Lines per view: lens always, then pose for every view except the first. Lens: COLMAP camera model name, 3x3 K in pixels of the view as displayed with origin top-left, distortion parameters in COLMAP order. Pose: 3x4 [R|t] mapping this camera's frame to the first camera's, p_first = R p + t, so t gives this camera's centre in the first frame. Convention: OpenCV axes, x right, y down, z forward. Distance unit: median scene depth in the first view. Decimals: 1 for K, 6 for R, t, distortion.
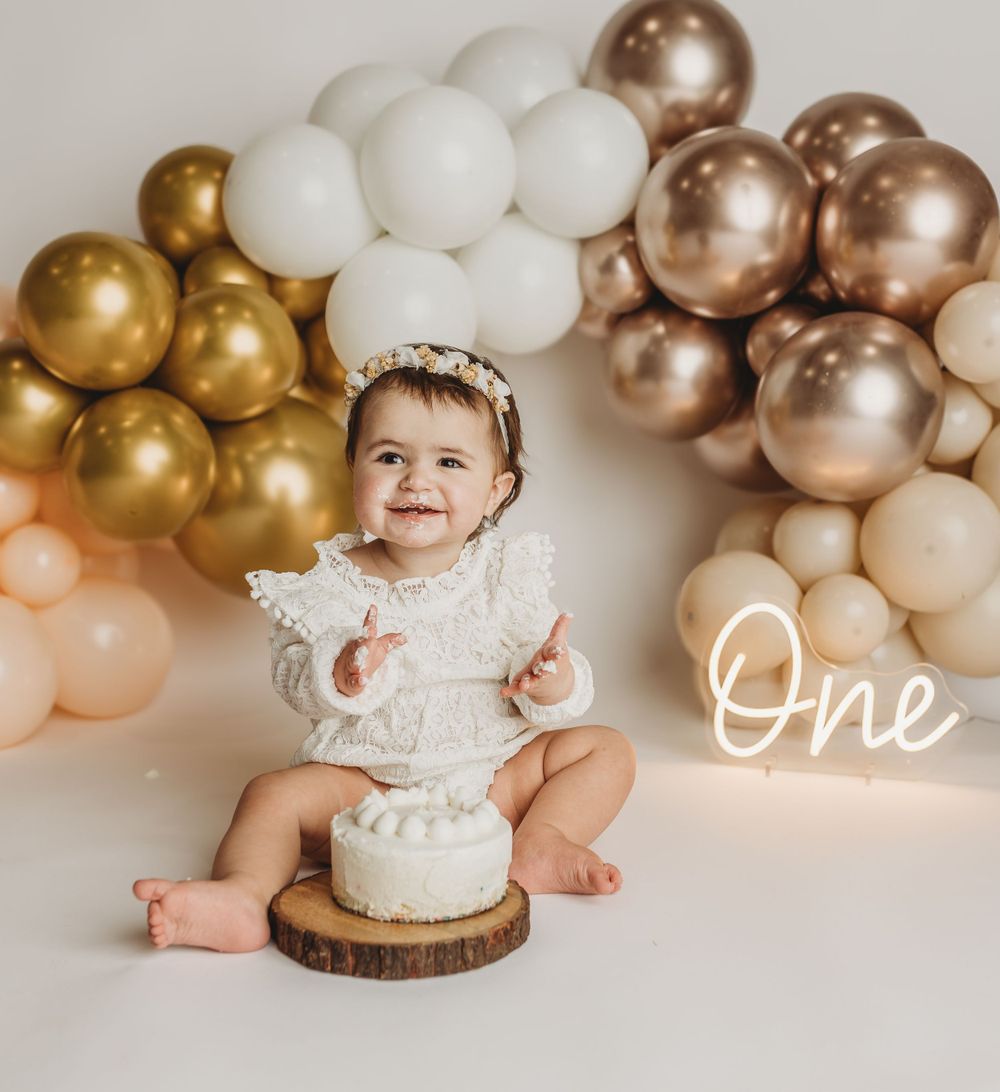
lens RADIAL K [[1462.2, 0, 500.5], [0, 1462.2, 576.0], [0, 0, 1]] dist [-0.000686, 0.002297]
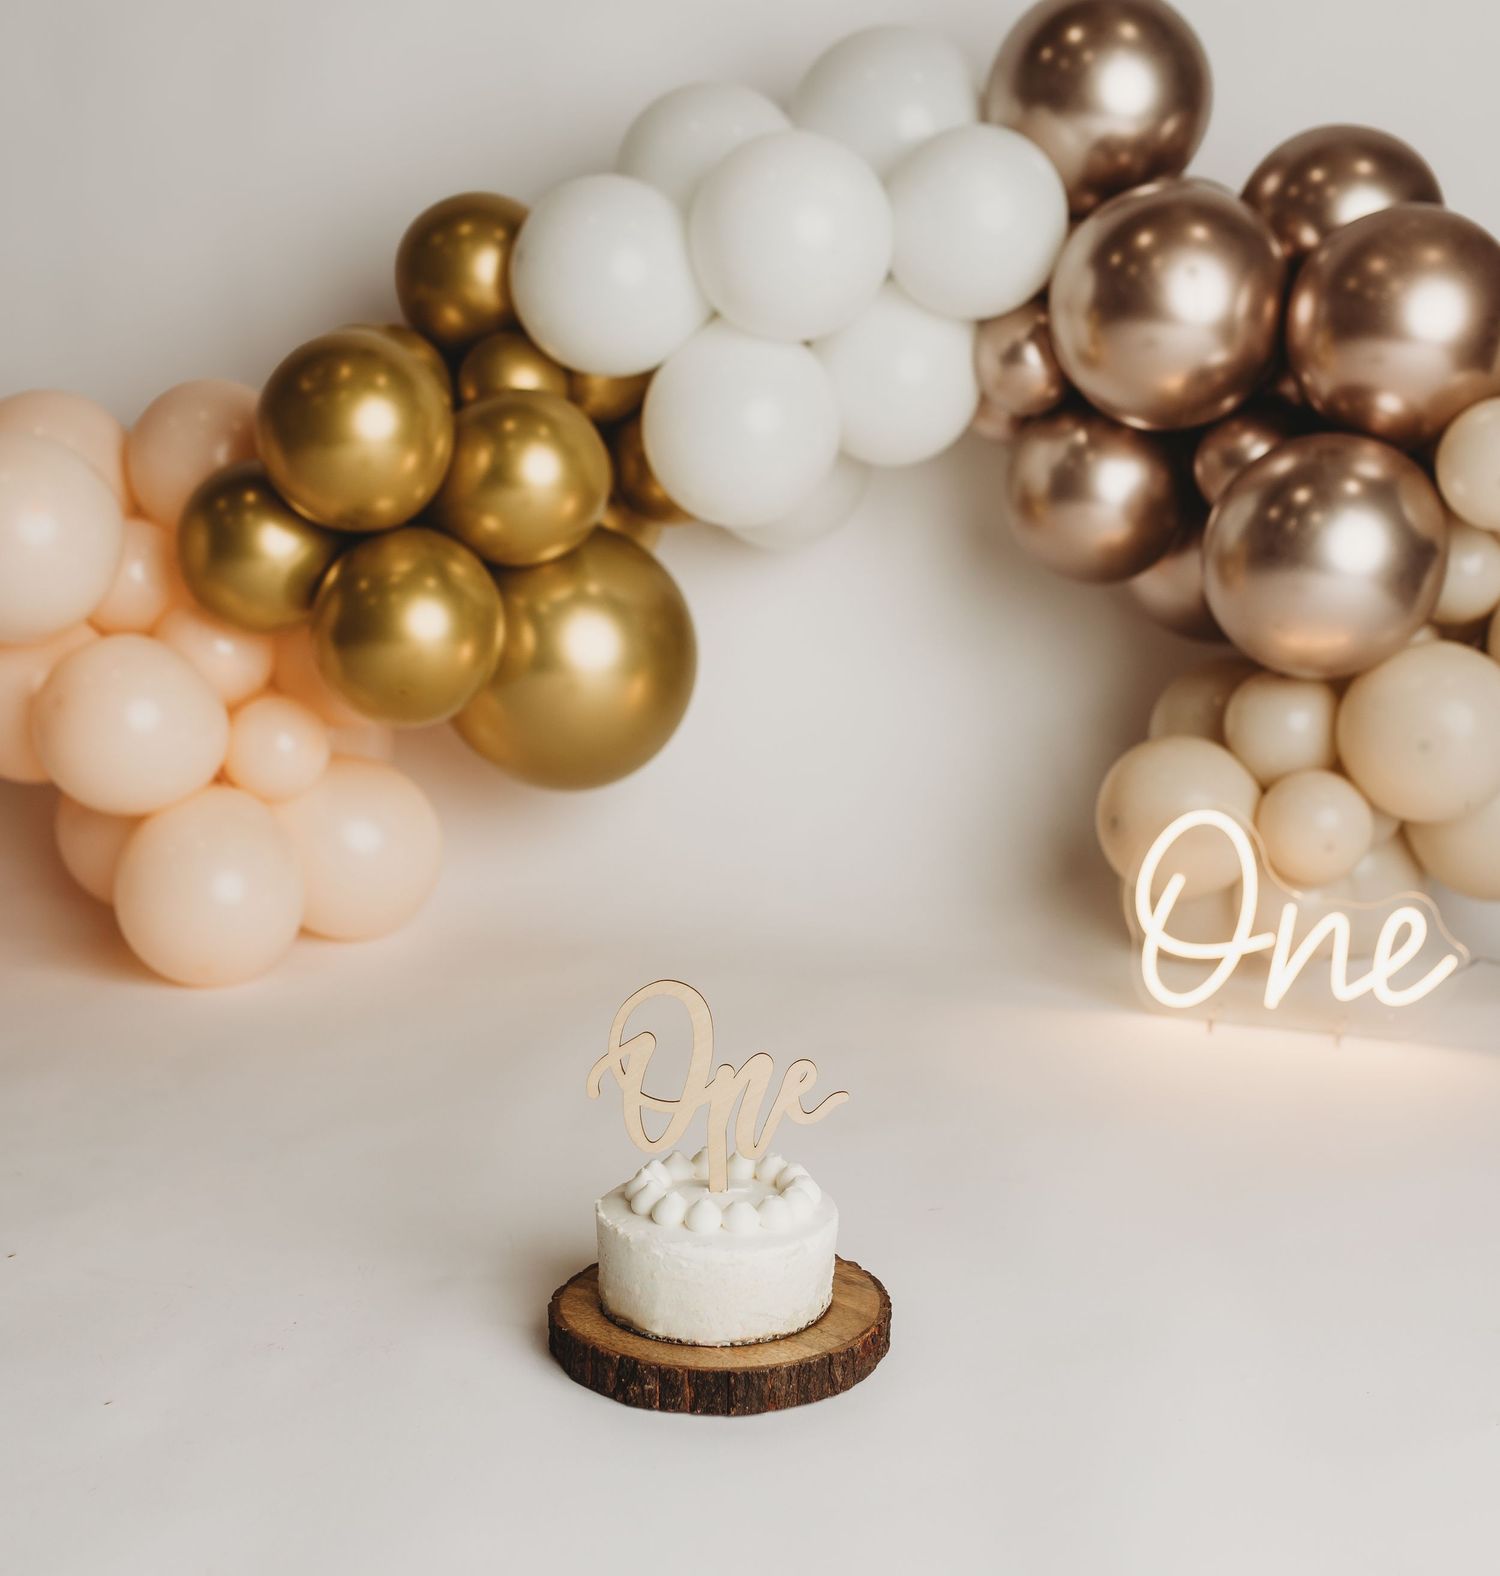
lens RADIAL K [[2188.8, 0, 750.0], [0, 2188.8, 788.0], [0, 0, 1]] dist [-0.012243, 0.014017]
pose [[0.998929, 0.006286, -0.045836, -0.009866], [-0.003601, 0.998285, 0.058429, -0.058187], [0.046124, -0.058202, 0.997239, -0.163419]]
